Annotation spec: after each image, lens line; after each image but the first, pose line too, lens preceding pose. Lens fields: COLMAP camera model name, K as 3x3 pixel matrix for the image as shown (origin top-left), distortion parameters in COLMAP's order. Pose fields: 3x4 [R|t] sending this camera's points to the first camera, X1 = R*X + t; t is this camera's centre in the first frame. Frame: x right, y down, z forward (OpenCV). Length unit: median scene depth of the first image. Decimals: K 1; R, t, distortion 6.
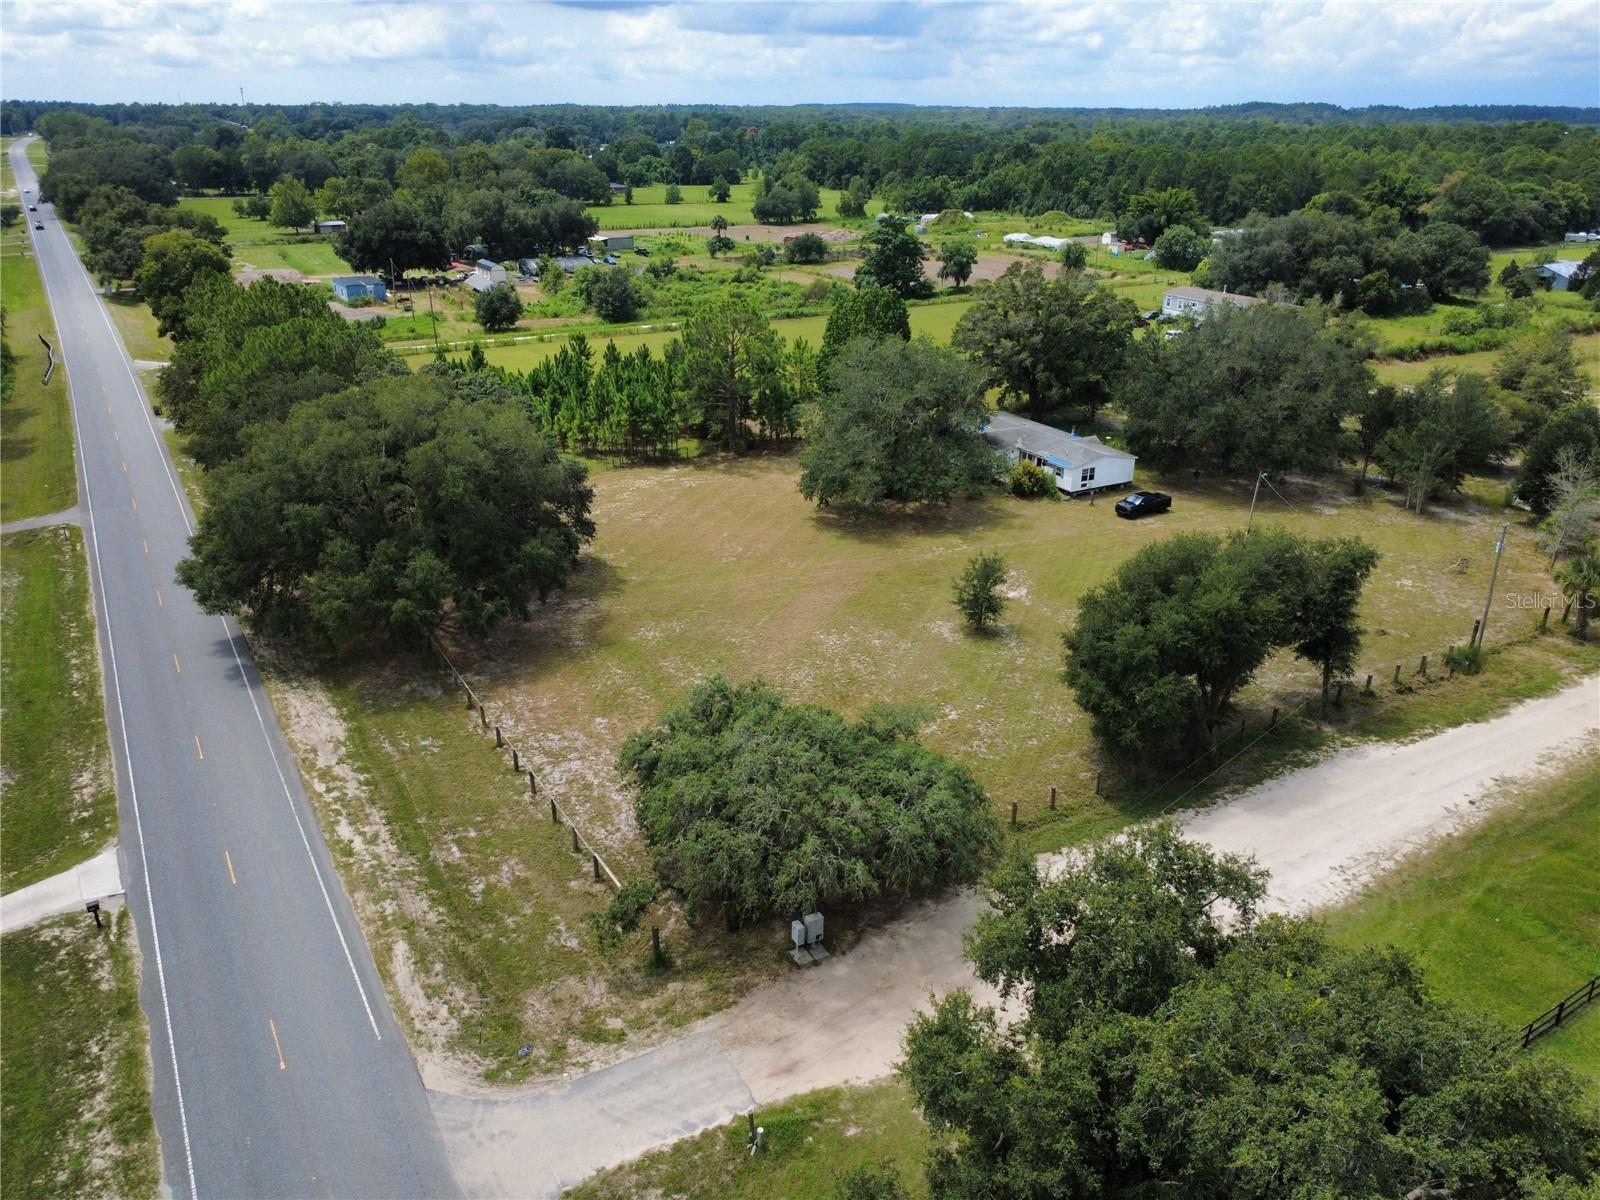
lens RADIAL K [[1165.6, 0, 800.0], [0, 1165.6, 600.0], [0, 0, 1]] dist [0.000081, 0.001113]
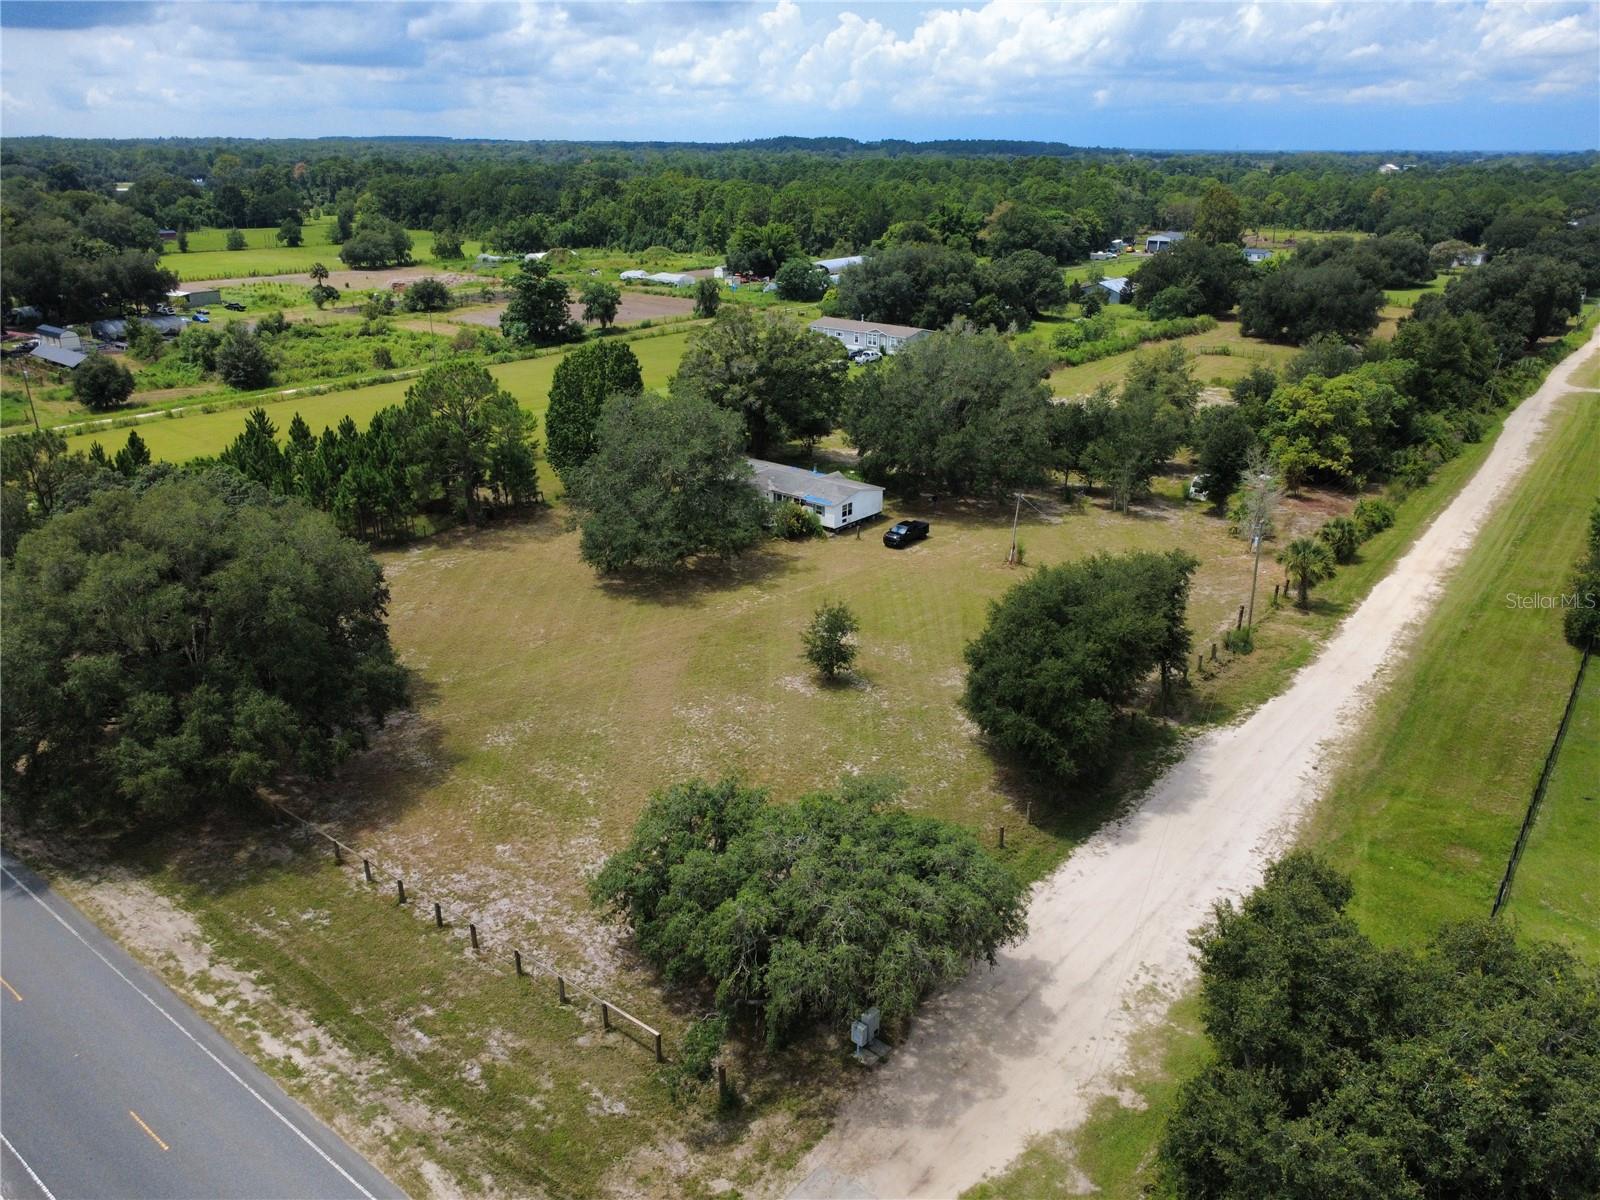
lens RADIAL K [[1165.6, 0, 800.0], [0, 1165.6, 600.0], [0, 0, 1]] dist [0.000081, 0.001113]
pose [[0.934009, -0.130391, 0.332603, -0.141725], [0.138369, 0.990381, -0.000306, -0.033100], [-0.329364, 0.046308, 0.943067, 0.041452]]
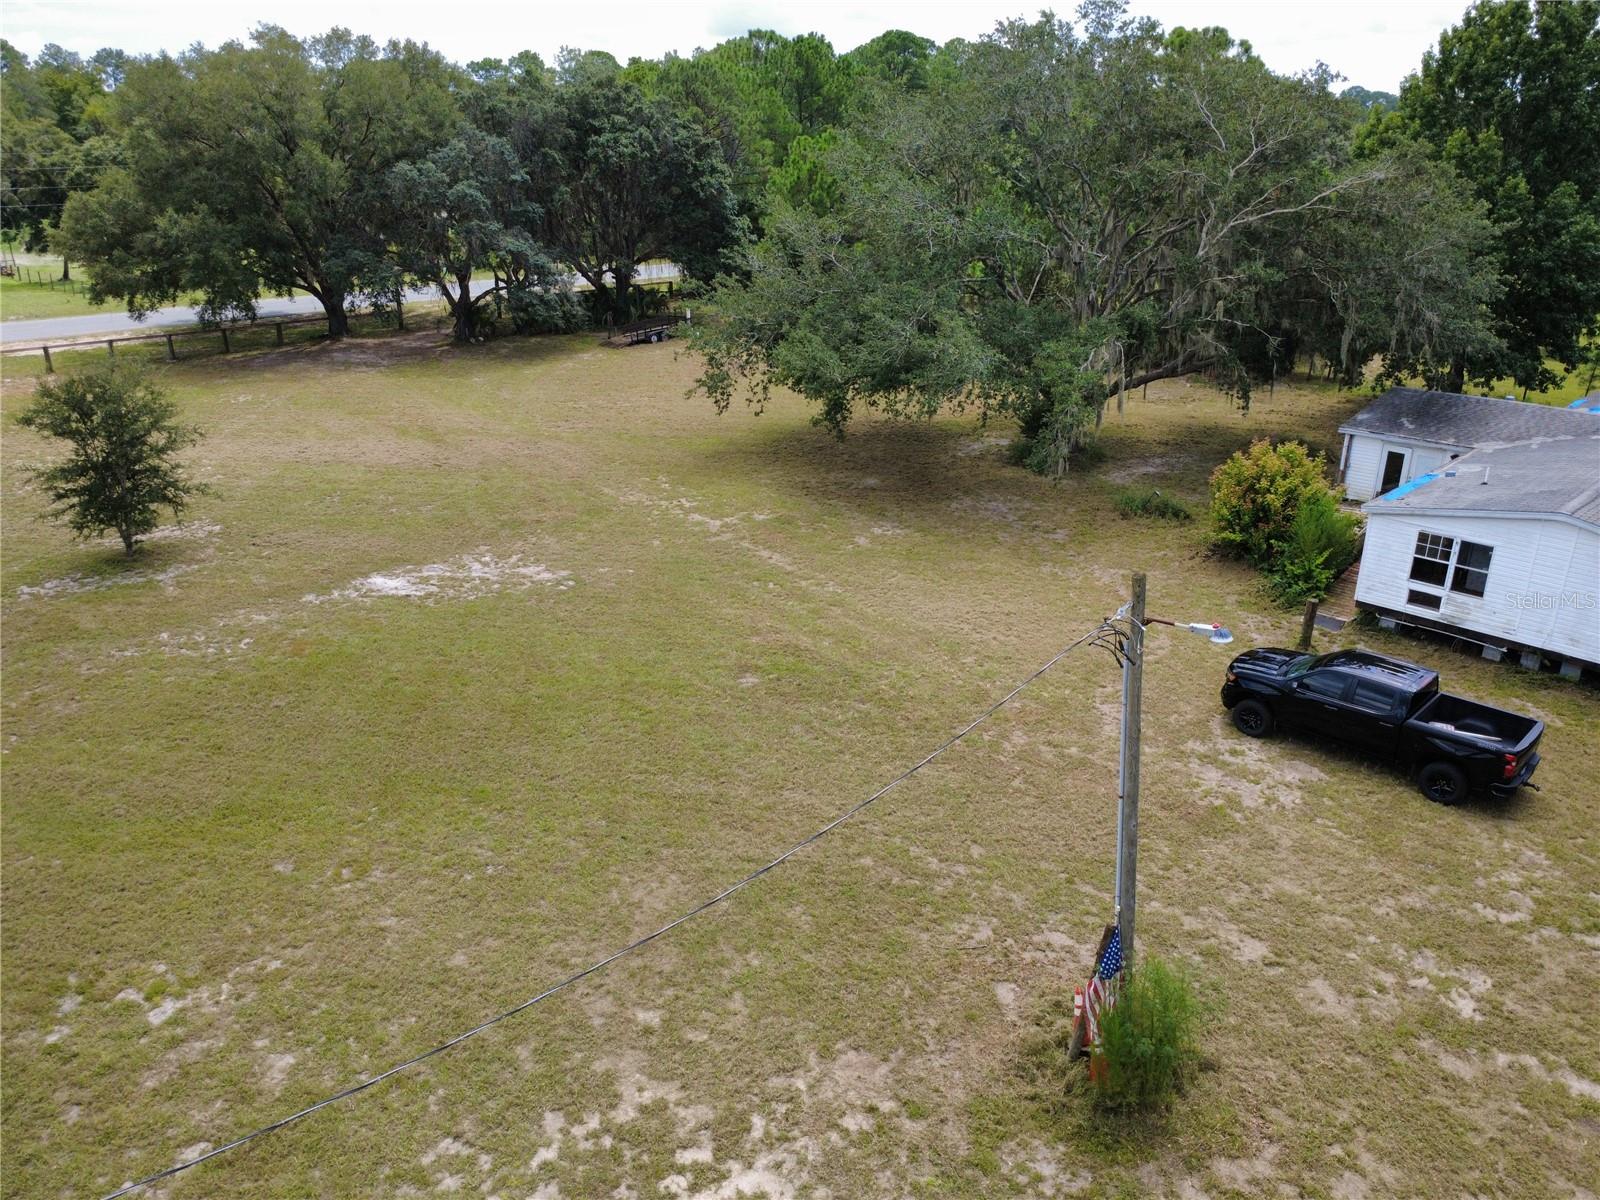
lens RADIAL K [[1165.6, 0, 800.0], [0, 1165.6, 600.0], [0, 0, 1]] dist [0.000081, 0.001113]
pose [[0.255542, 0.347555, -0.902166, 0.423381], [-0.376523, 0.895250, 0.238239, -0.104704], [0.890466, 0.278806, 0.359636, 0.769203]]
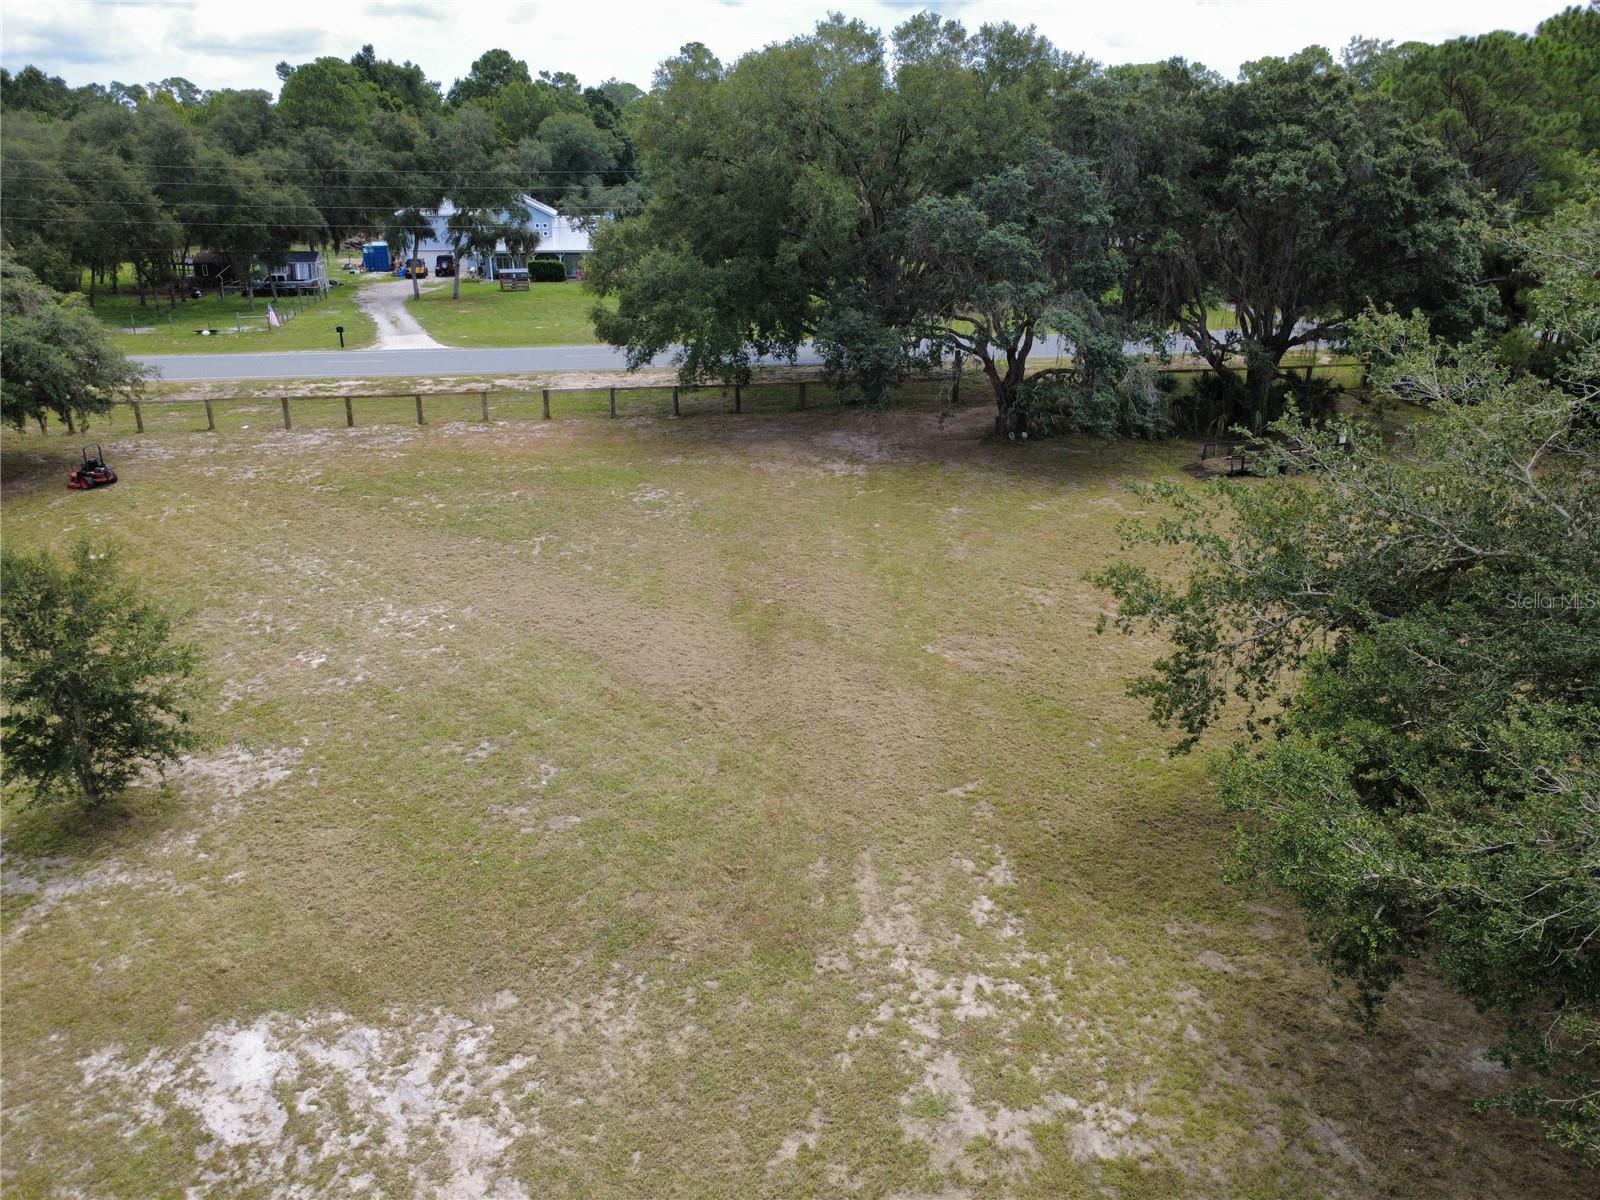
lens RADIAL K [[1165.6, 0, 800.0], [0, 1165.6, 600.0], [0, 0, 1]] dist [0.000081, 0.001113]
pose [[-0.366031, 0.329144, -0.870451, 0.223438], [-0.366165, 0.808975, 0.459873, -0.139442], [0.855538, 0.487056, -0.175589, 0.835673]]
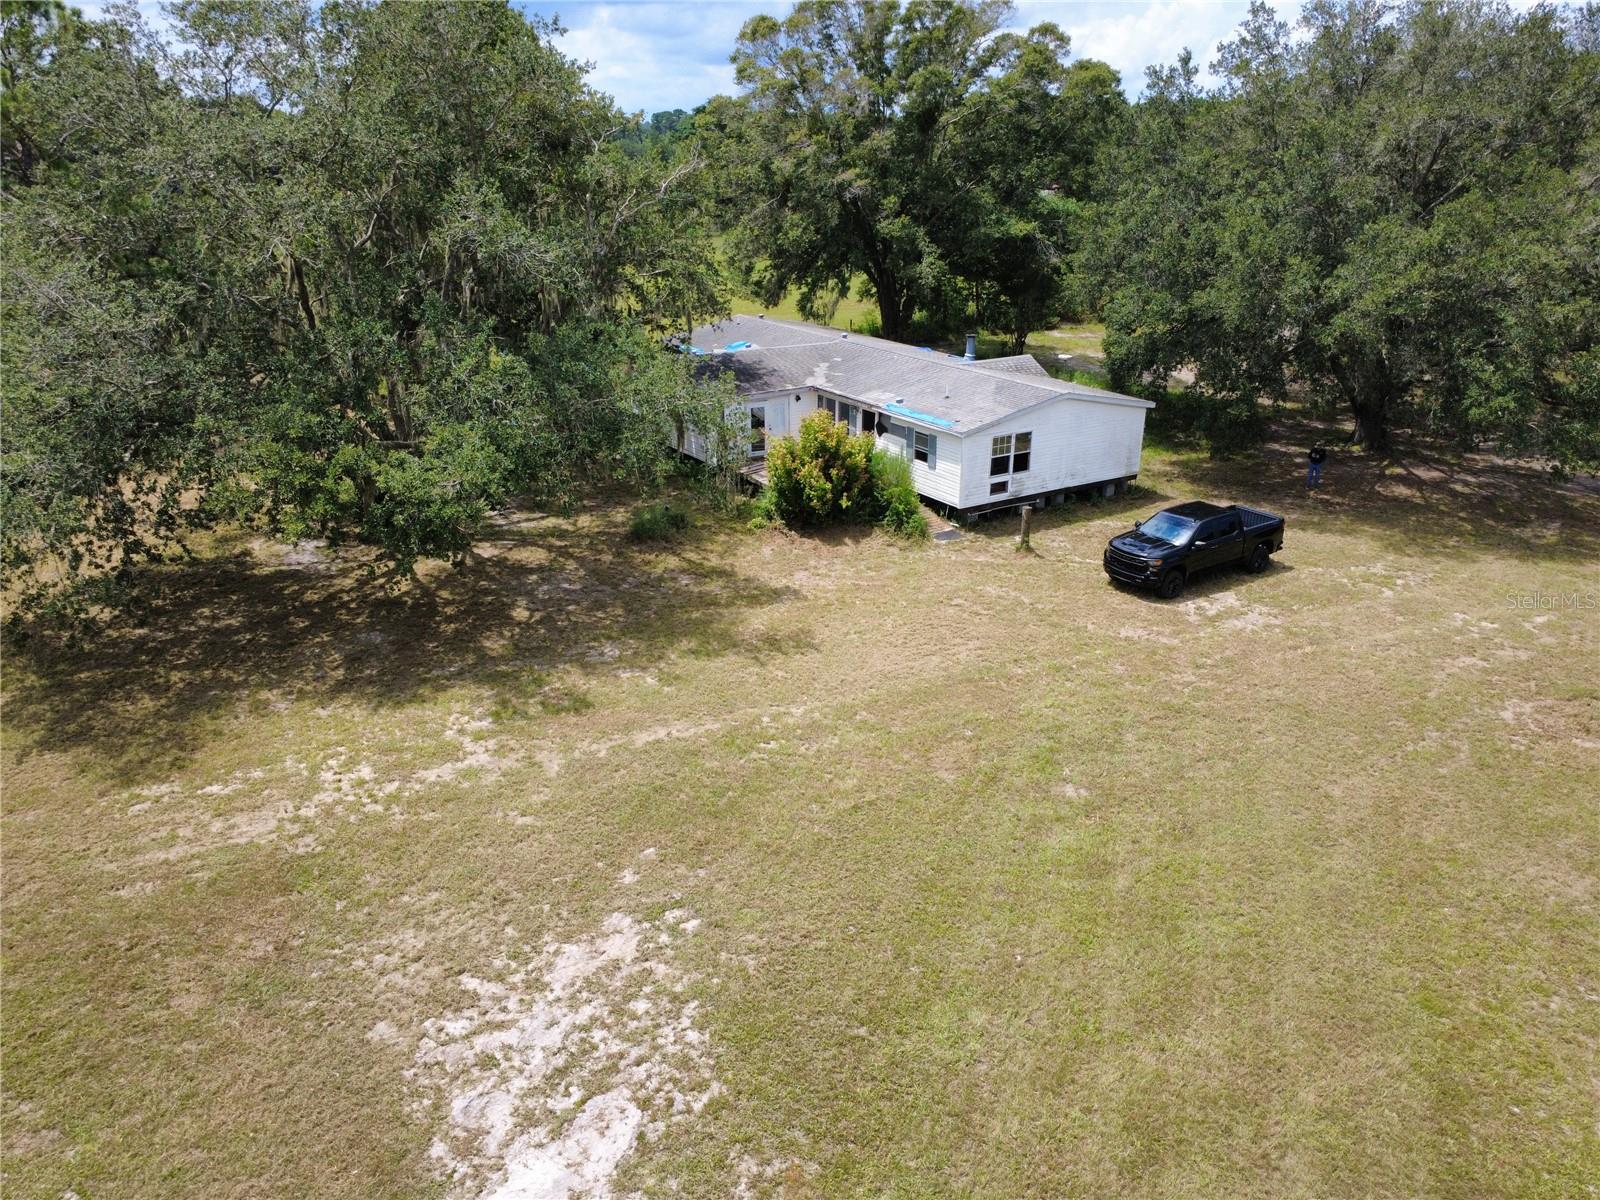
lens RADIAL K [[1165.6, 0, 800.0], [0, 1165.6, 600.0], [0, 0, 1]] dist [0.000081, 0.001113]
pose [[0.998284, -0.024657, 0.053105, 0.165398], [0.025884, 0.999411, -0.022533, -0.059564], [-0.052519, 0.023869, 0.998335, 0.660375]]
